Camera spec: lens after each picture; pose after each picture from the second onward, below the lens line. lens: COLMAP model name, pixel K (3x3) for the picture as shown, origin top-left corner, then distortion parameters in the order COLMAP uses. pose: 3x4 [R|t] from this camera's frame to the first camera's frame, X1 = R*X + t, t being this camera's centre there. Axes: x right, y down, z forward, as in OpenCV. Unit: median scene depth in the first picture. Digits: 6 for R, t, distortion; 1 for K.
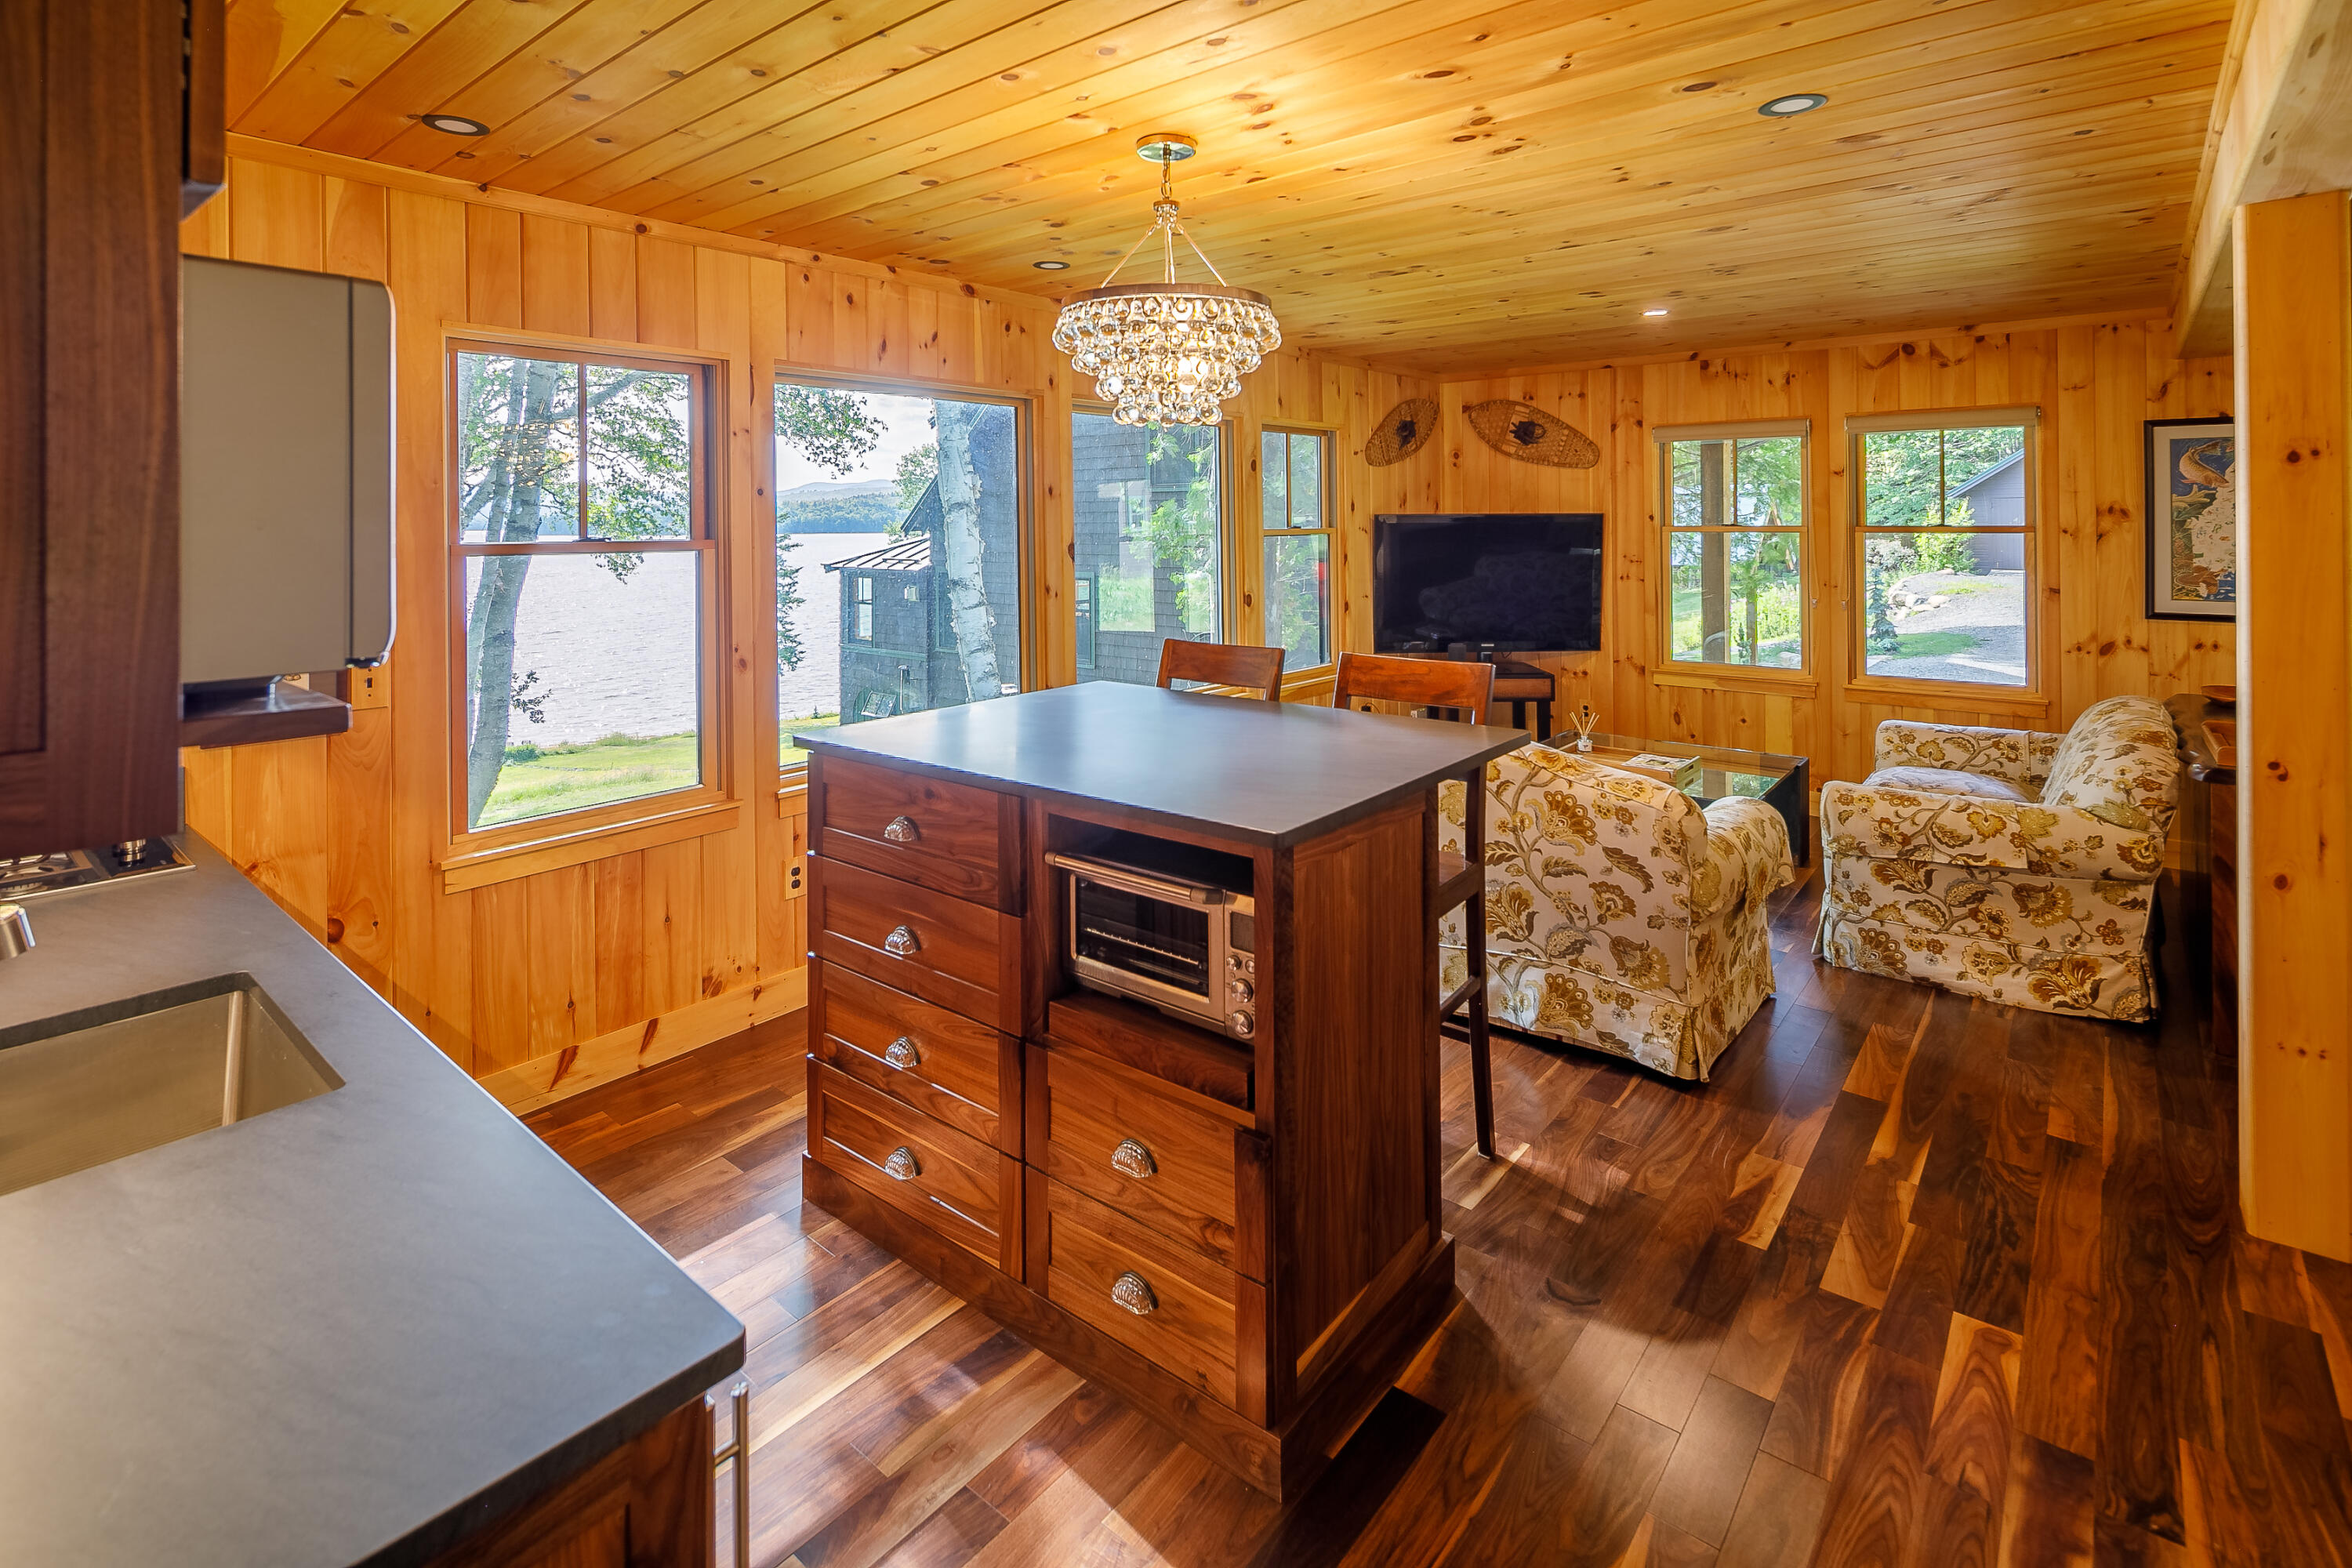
lens RADIAL K [[1123.6, 0, 1168.0], [0, 1123.6, 512.0], [0, 0, 1]] dist [0.005220, -0.004483]
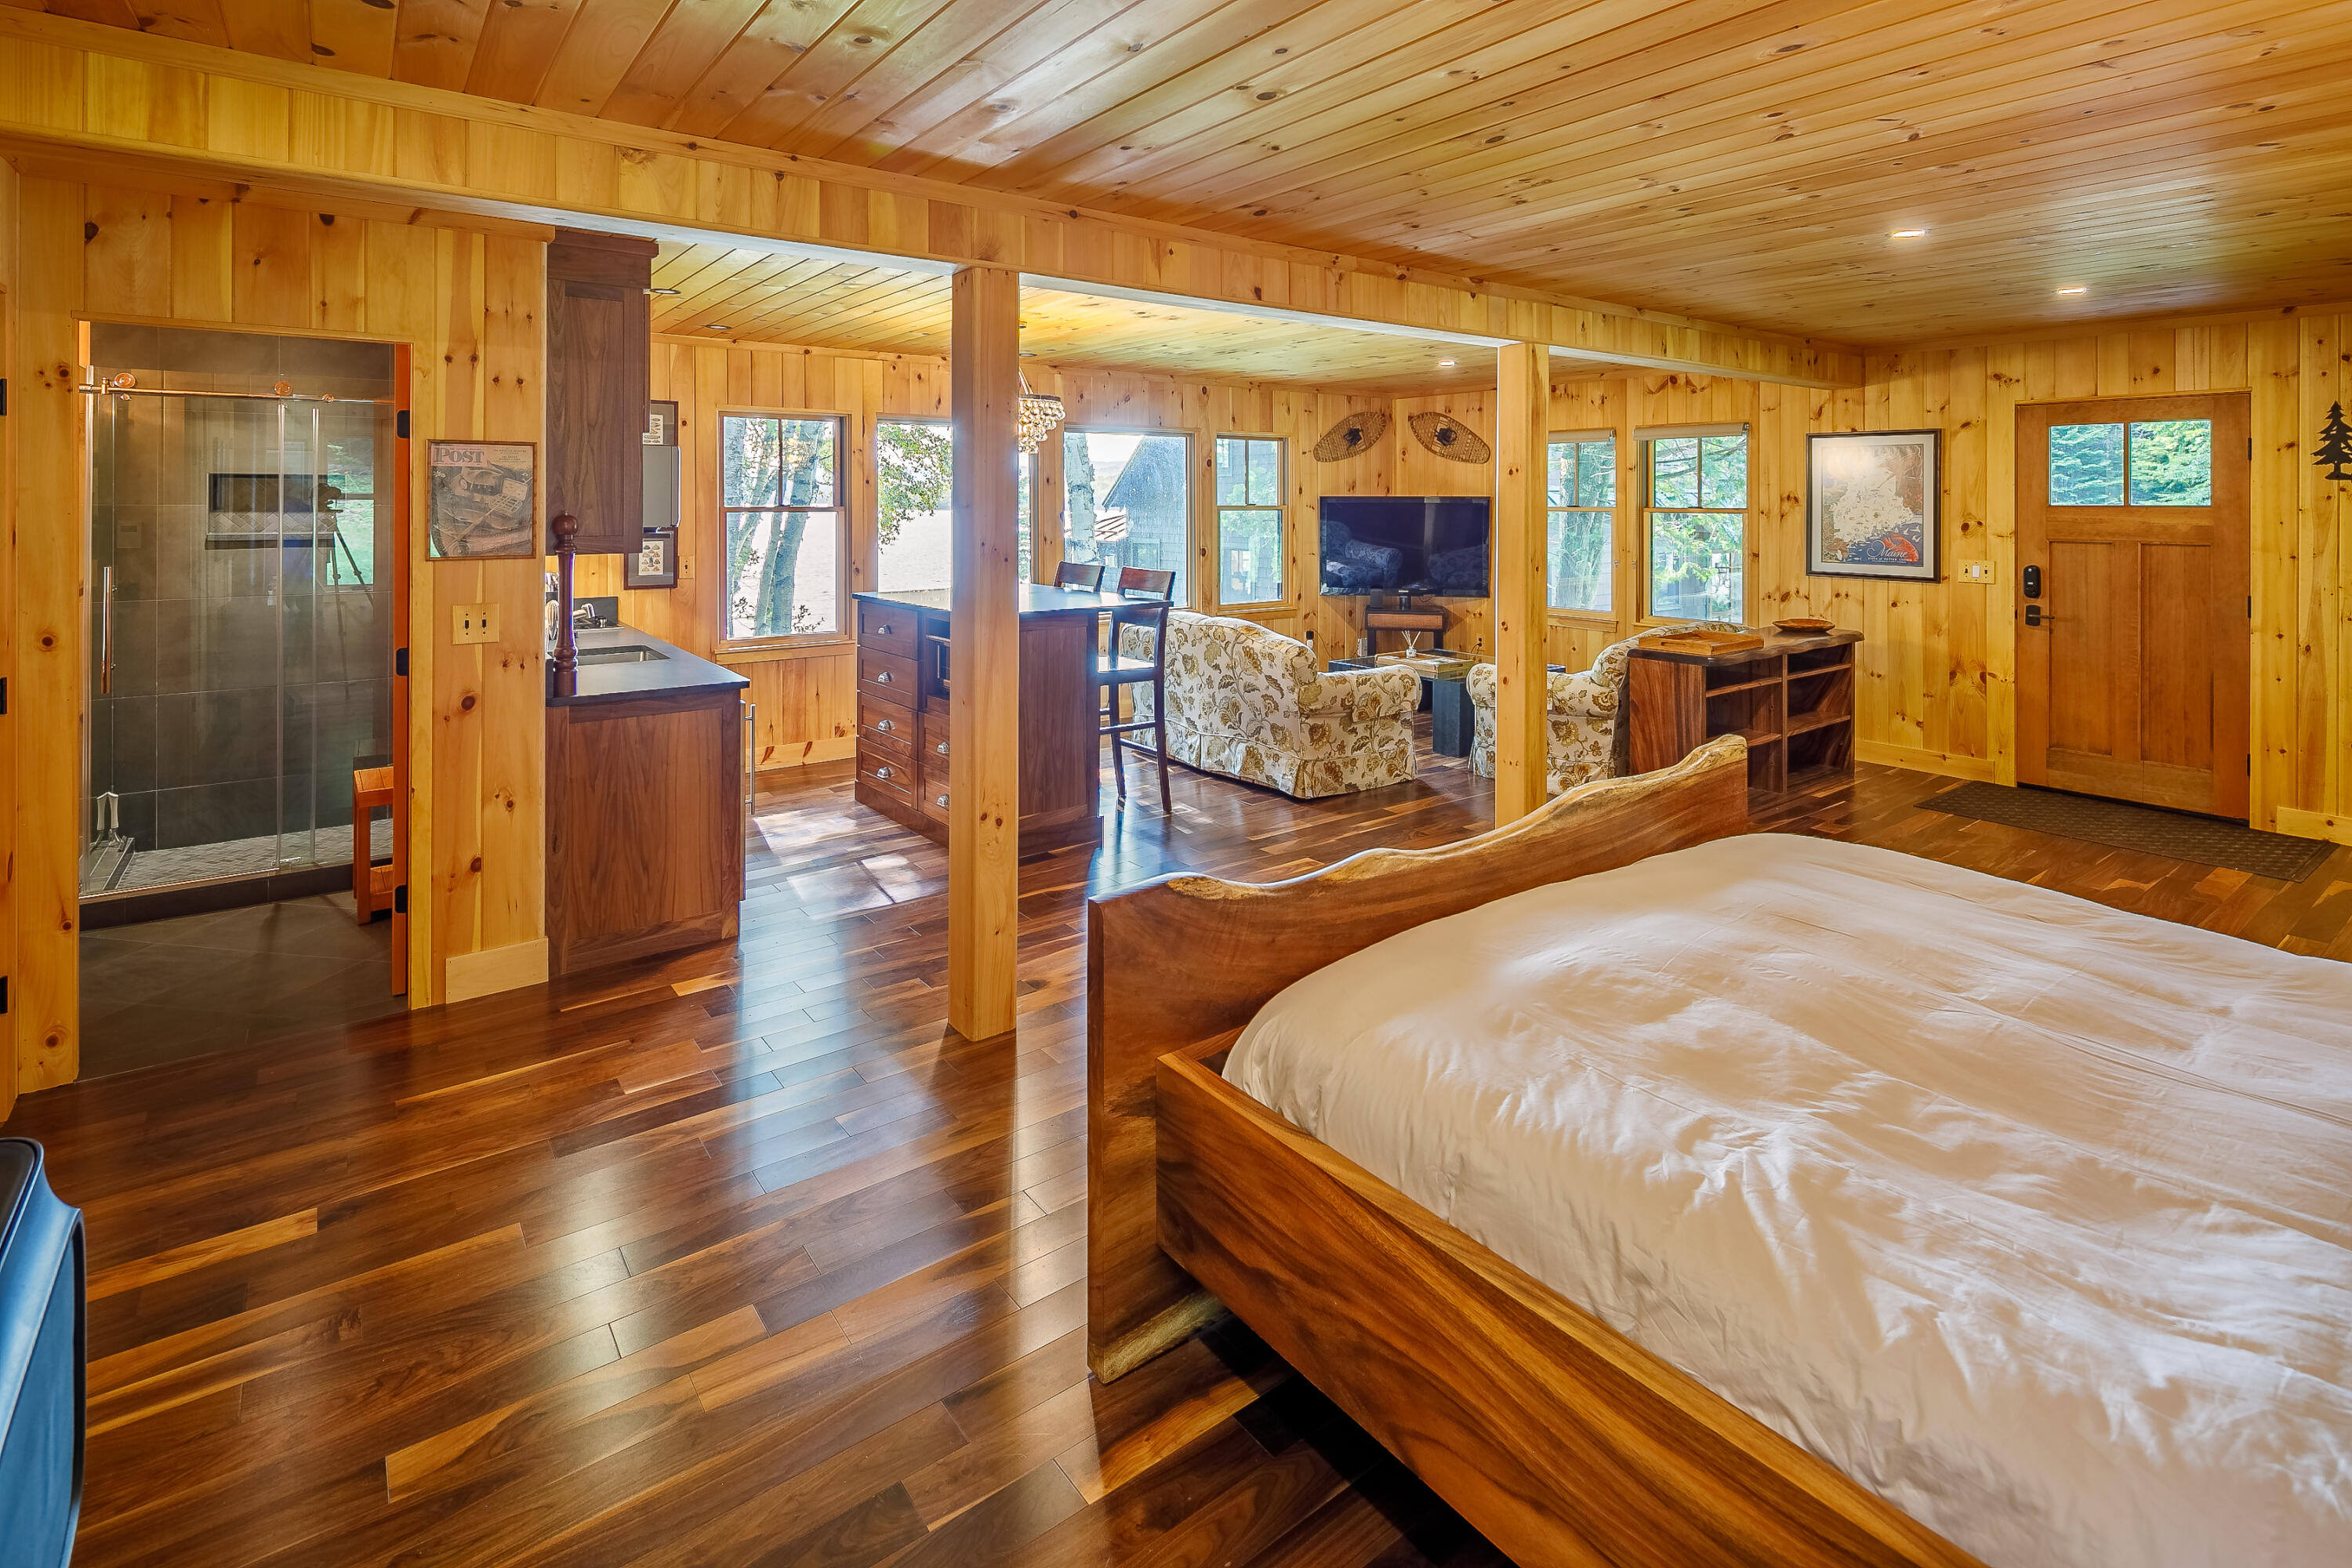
lens RADIAL K [[1123.6, 0, 1168.1], [0, 1123.6, 497.5], [0, 0, 1]] dist [0.005220, -0.004483]
pose [[0.973730, 0.008545, -0.227544, 0.429179], [-0.007055, 0.999948, 0.007358, -0.006907], [0.227595, -0.005559, 0.973740, -0.563626]]
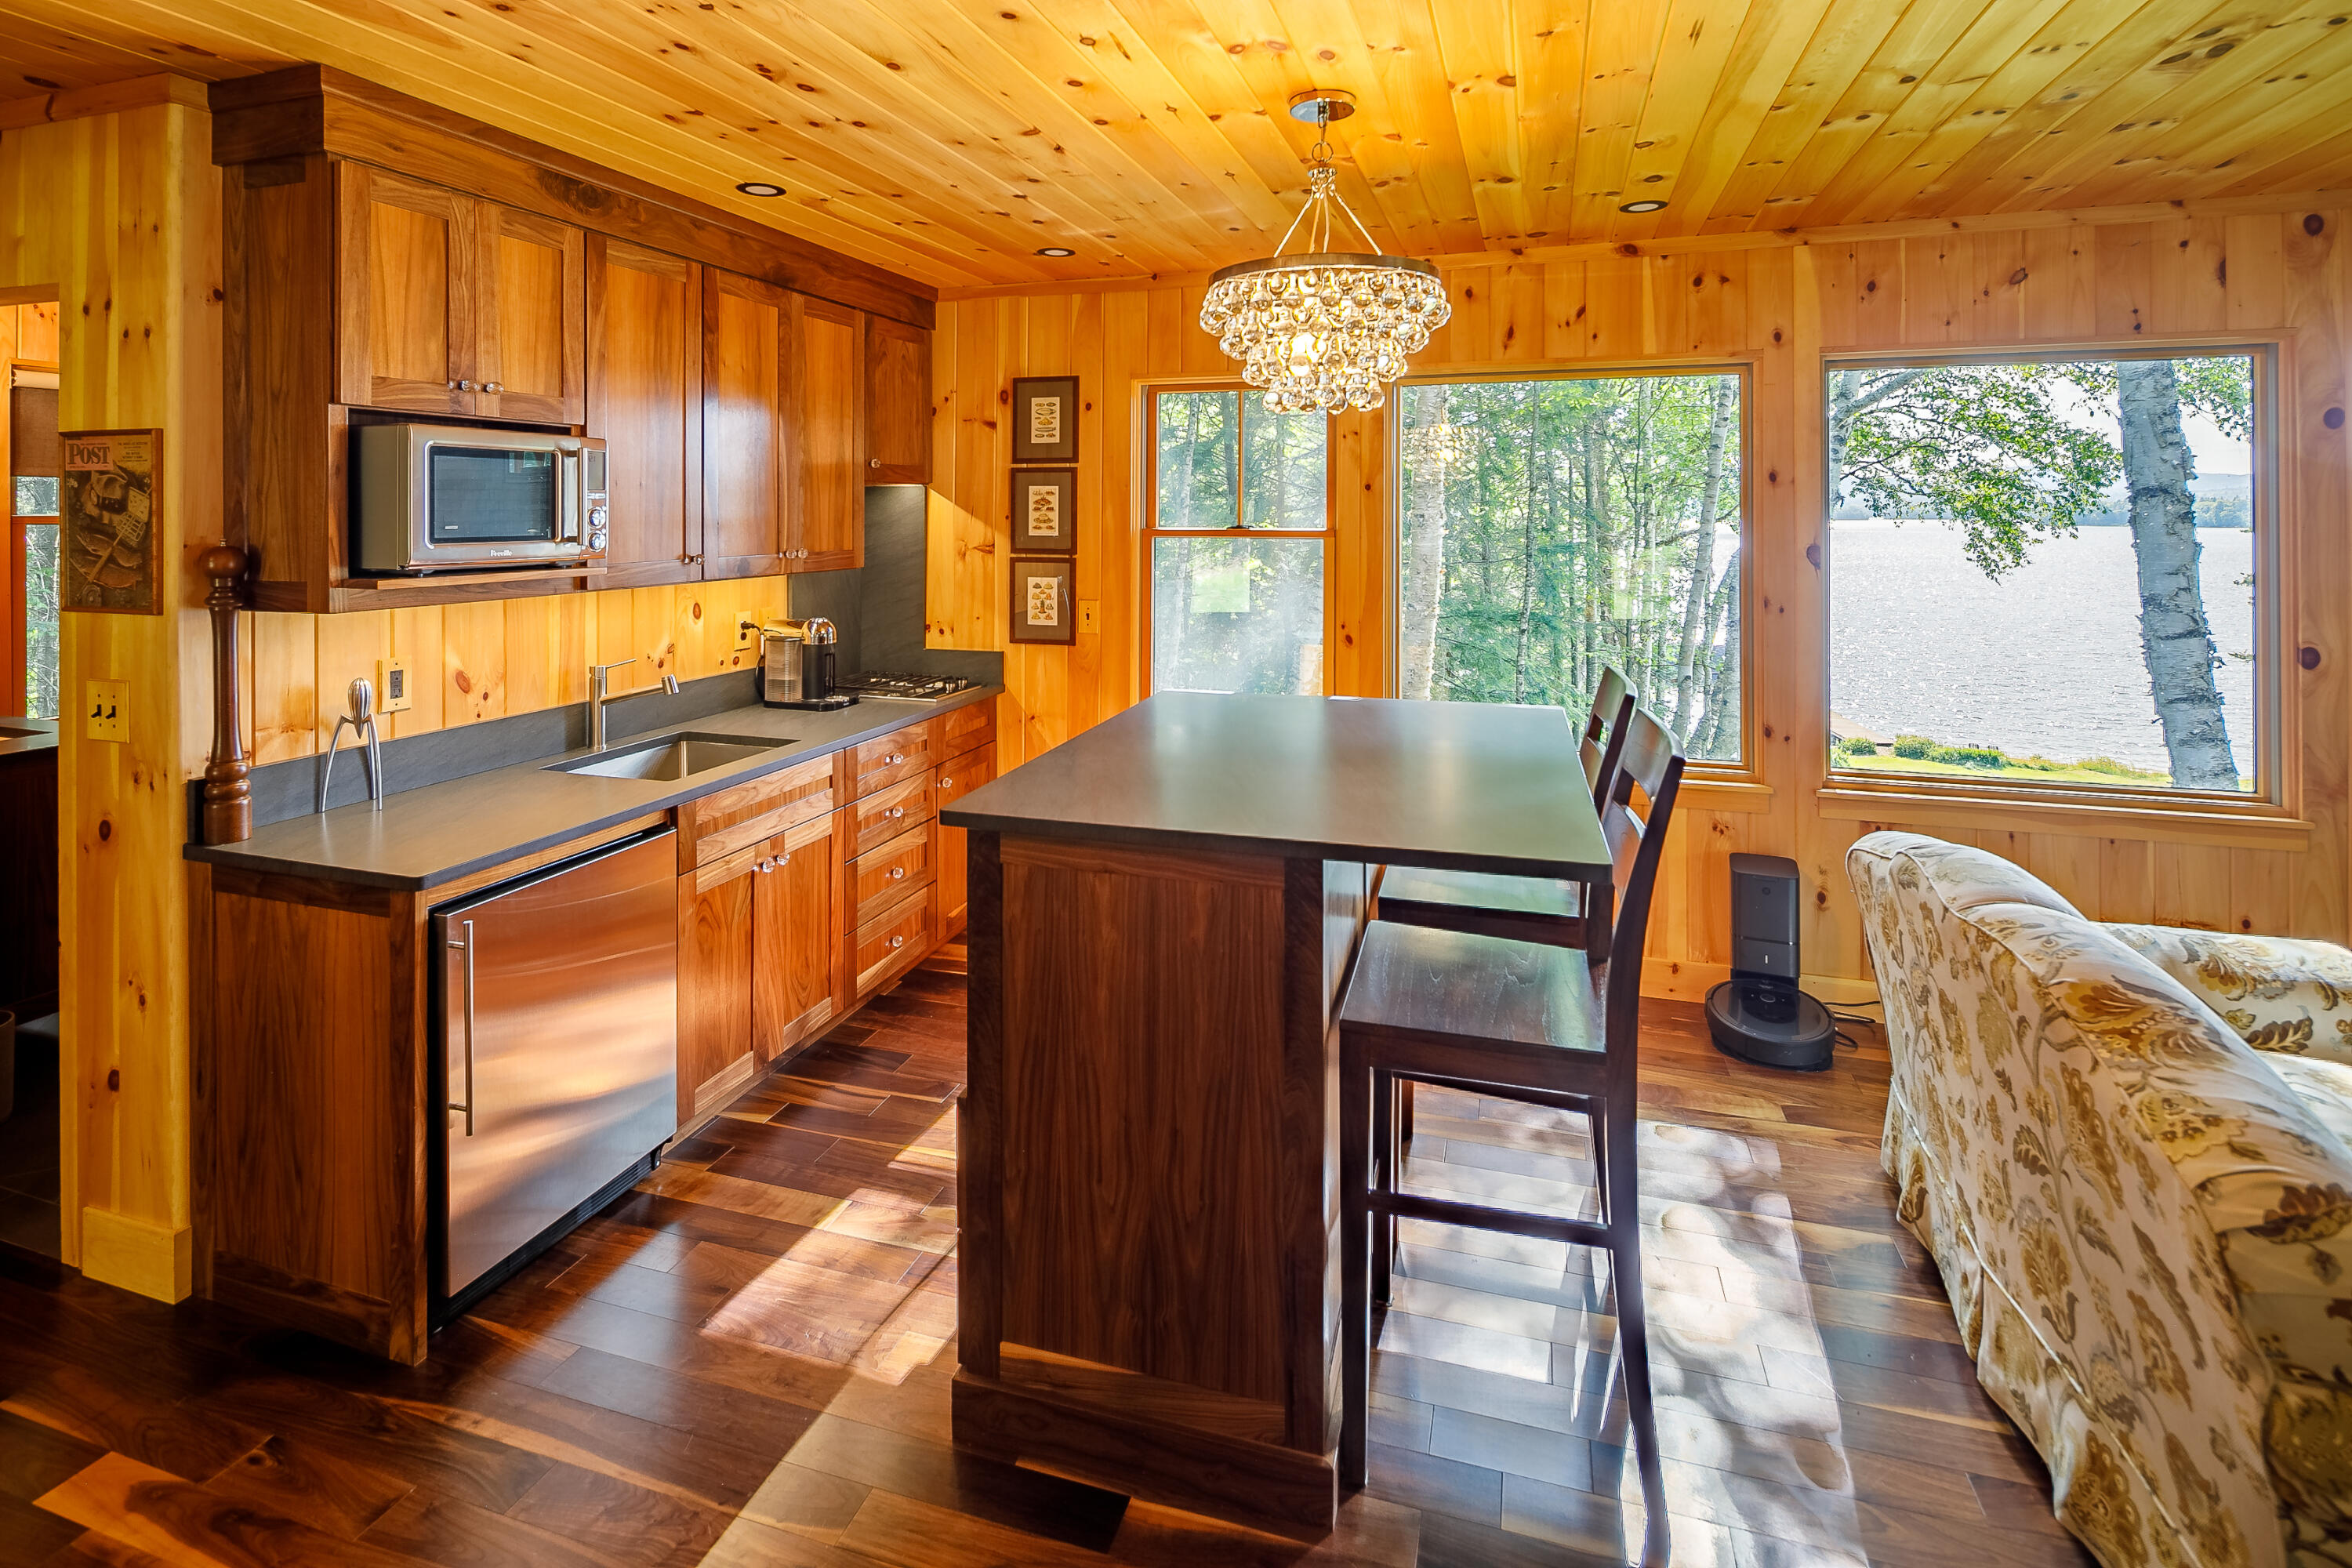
lens RADIAL K [[1123.6, 0, 1171.8], [0, 1123.6, 511.0], [0, 0, 1]] dist [0.005220, -0.004483]
pose [[0.380227, 0.004447, -0.924882, 0.437693], [0.004493, 0.999968, 0.006655, -0.002162], [0.924882, -0.006686, 0.380195, 0.297783]]
